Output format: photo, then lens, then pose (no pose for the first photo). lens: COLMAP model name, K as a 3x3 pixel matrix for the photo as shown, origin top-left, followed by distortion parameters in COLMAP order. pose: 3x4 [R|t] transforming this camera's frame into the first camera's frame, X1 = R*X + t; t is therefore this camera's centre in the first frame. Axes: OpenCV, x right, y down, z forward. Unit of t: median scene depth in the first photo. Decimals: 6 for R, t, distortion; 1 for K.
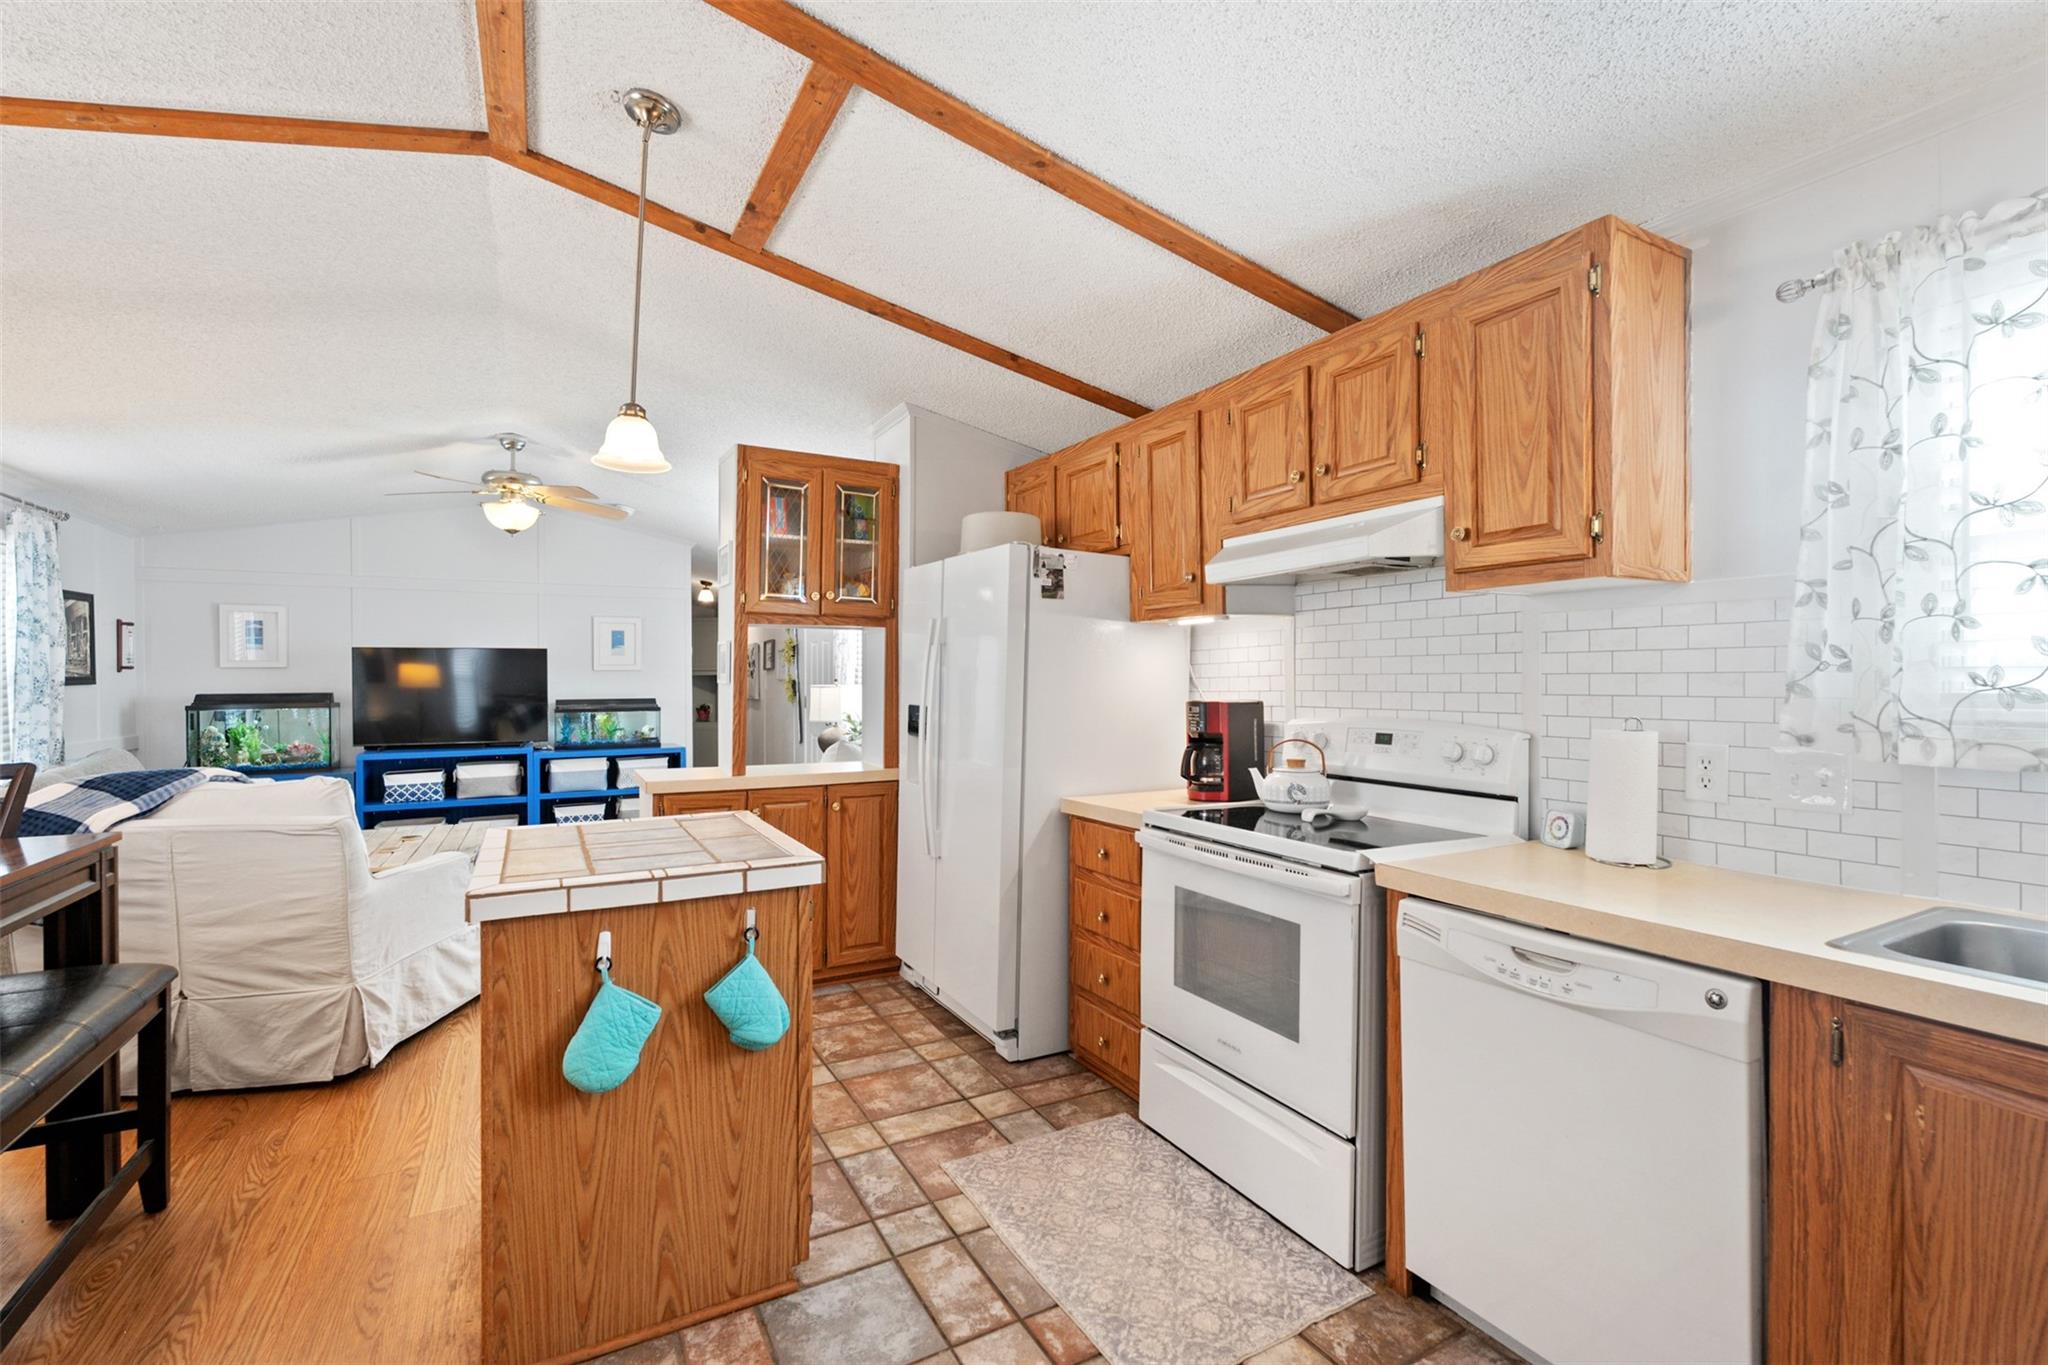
lens RADIAL K [[923.6, 0, 1027.9], [0, 923.6, 675.3], [0, 0, 1]] dist [-0.001506, -0.000008]
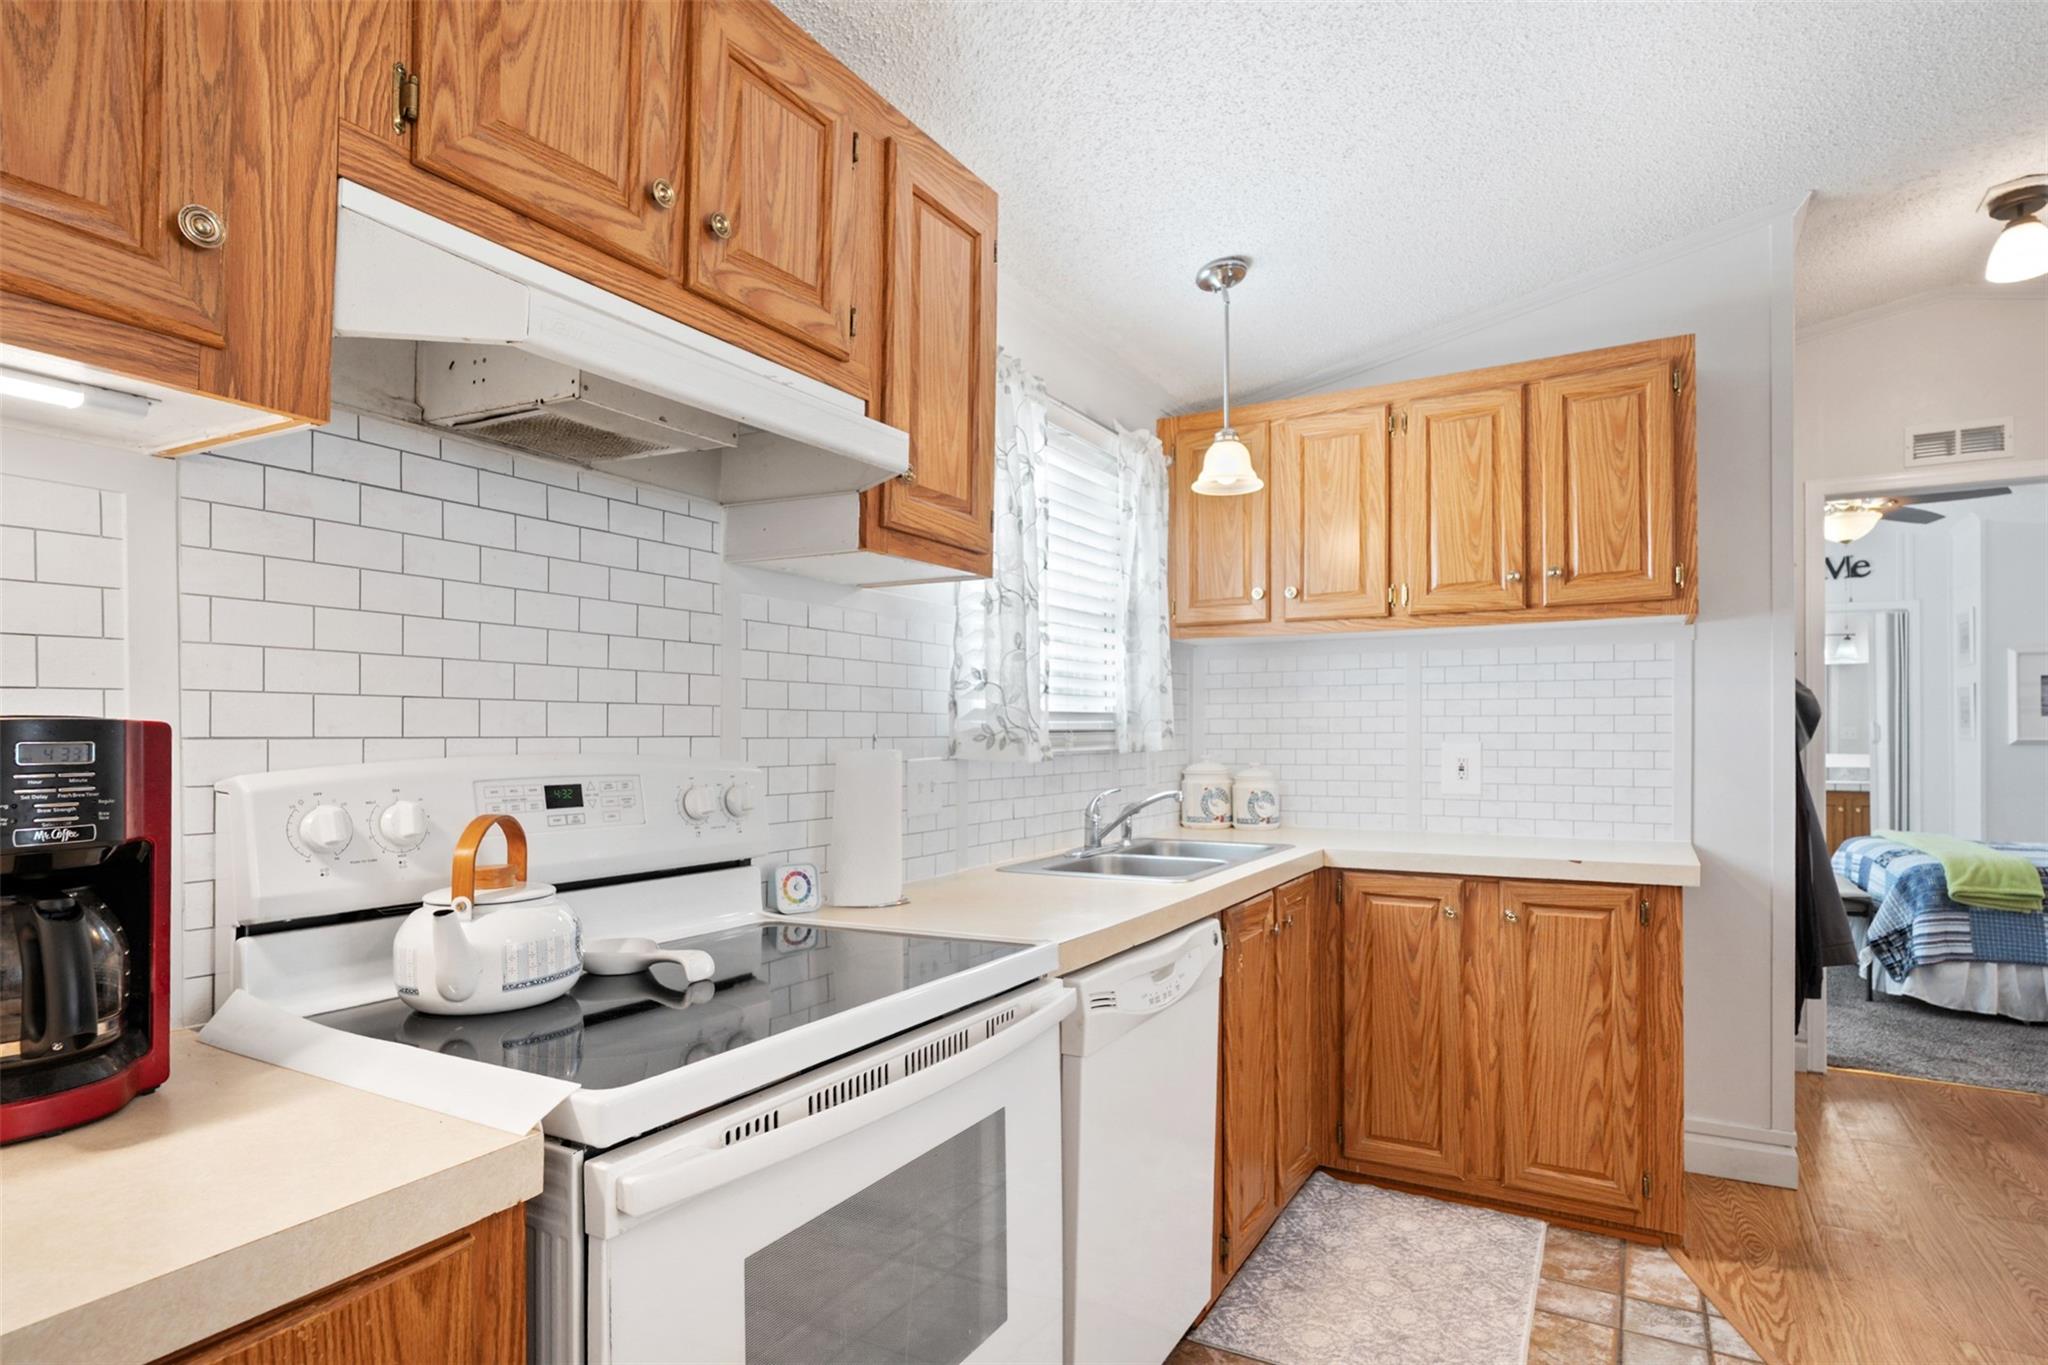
lens RADIAL K [[1055.2, 0, 1093.4], [0, 1055.2, 732.8], [0, 0, 1]] dist [0.001088, 0.000090]
pose [[-0.556788, 0.008754, 0.830609, -0.229709], [0.005854, 0.999961, -0.006615, 0.041593], [-0.830634, 0.001180, -0.556817, 1.102488]]
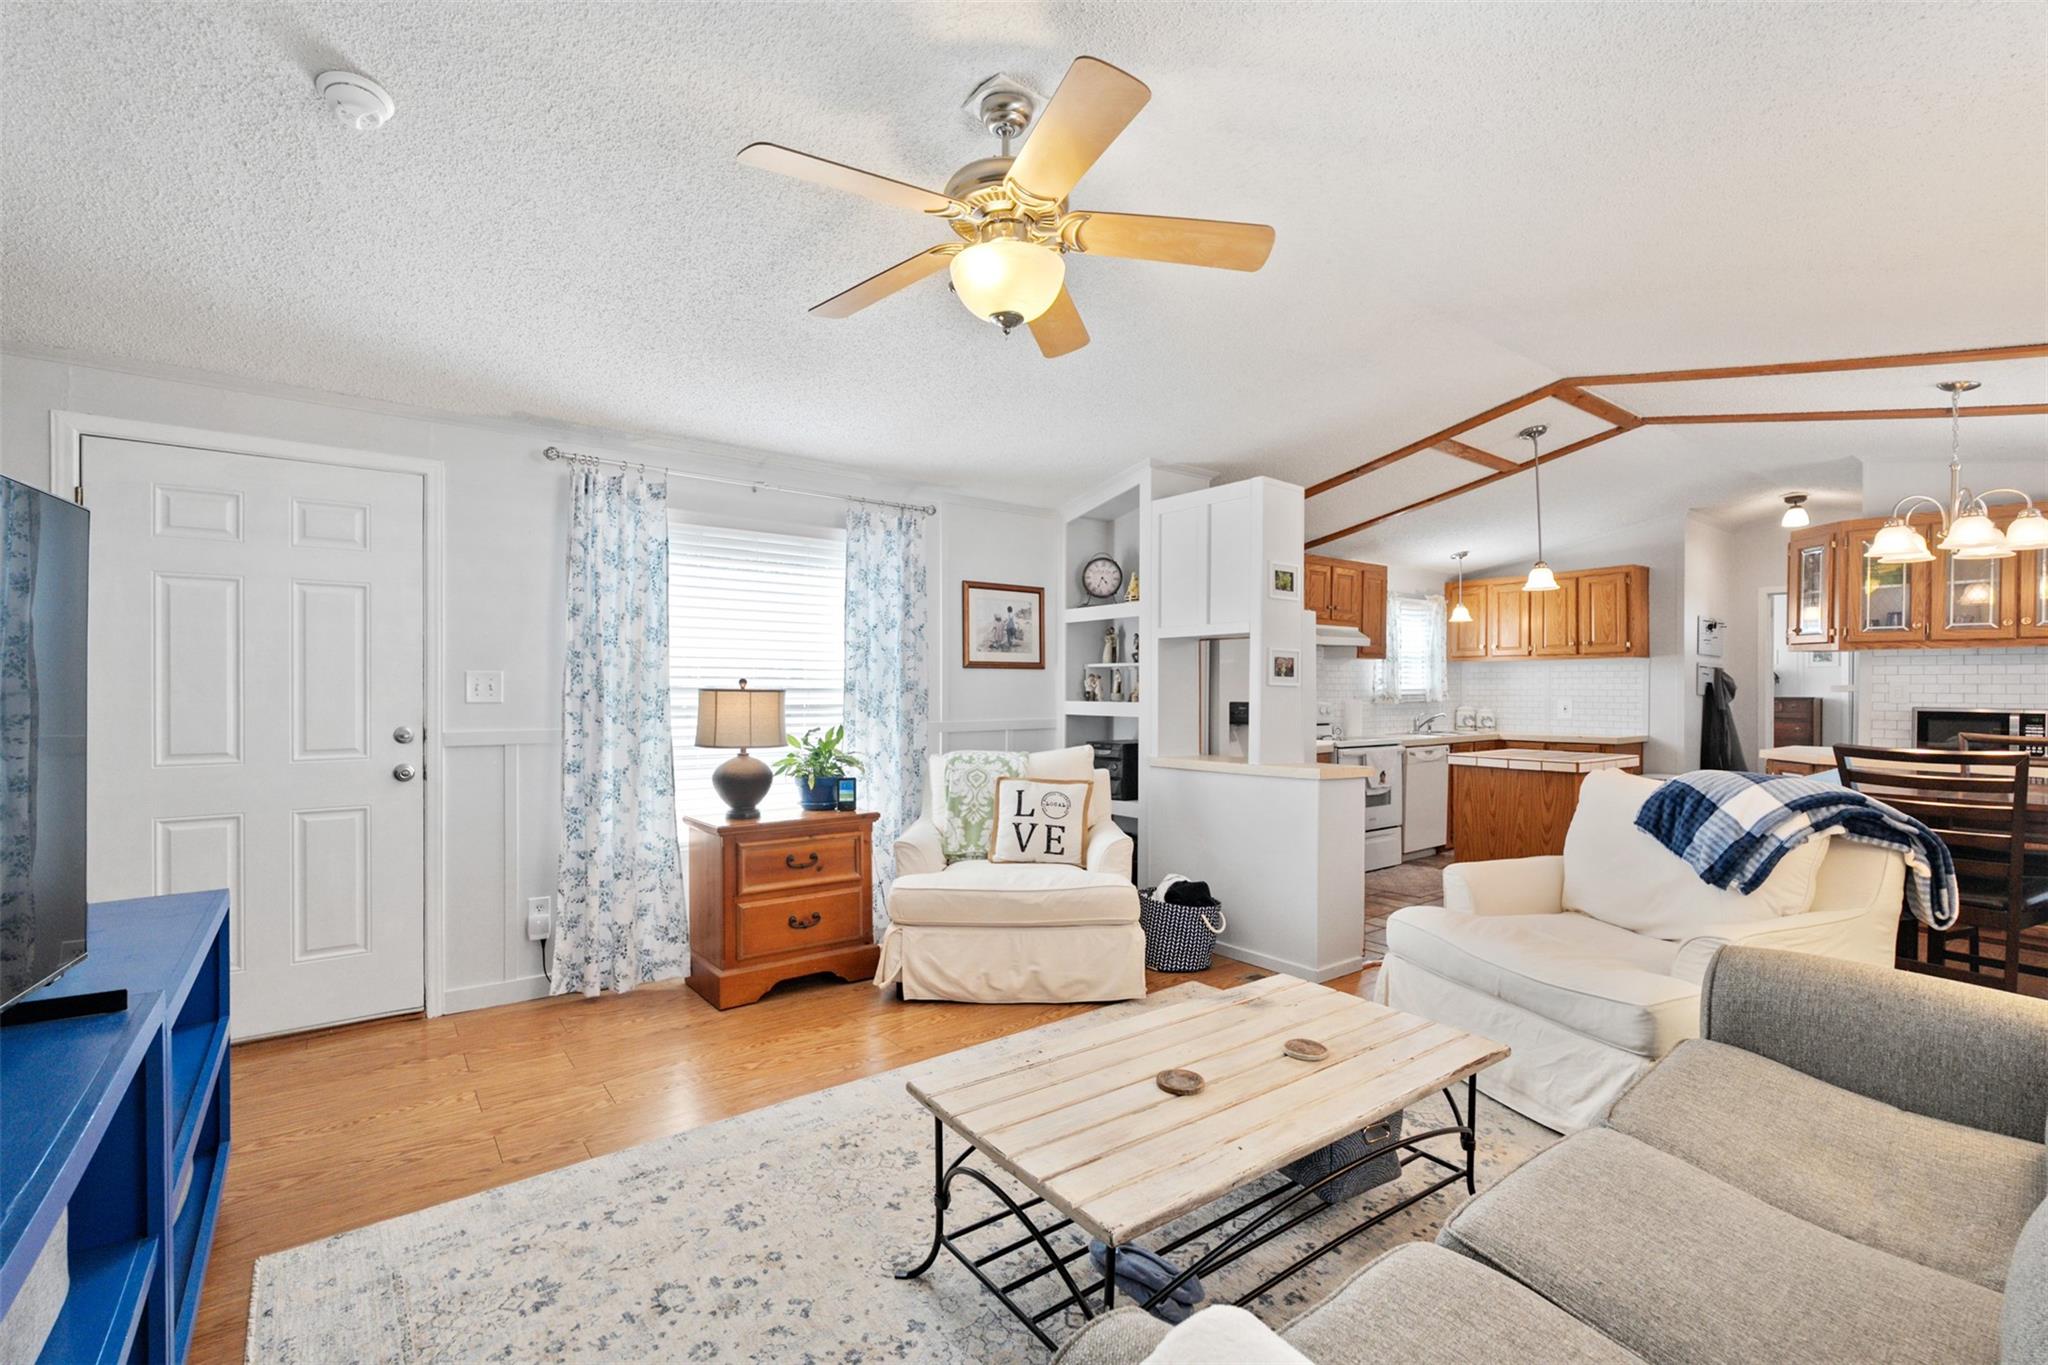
lens RADIAL K [[923.6, 0, 1031.5], [0, 923.6, 688.4], [0, 0, 1]] dist [-0.001506, -0.000008]
pose [[-0.150160, 0.002539, 0.988658, -2.232753], [-0.001354, 0.999995, -0.002774, 0.020167], [-0.988661, -0.001755, -0.150156, 2.260378]]
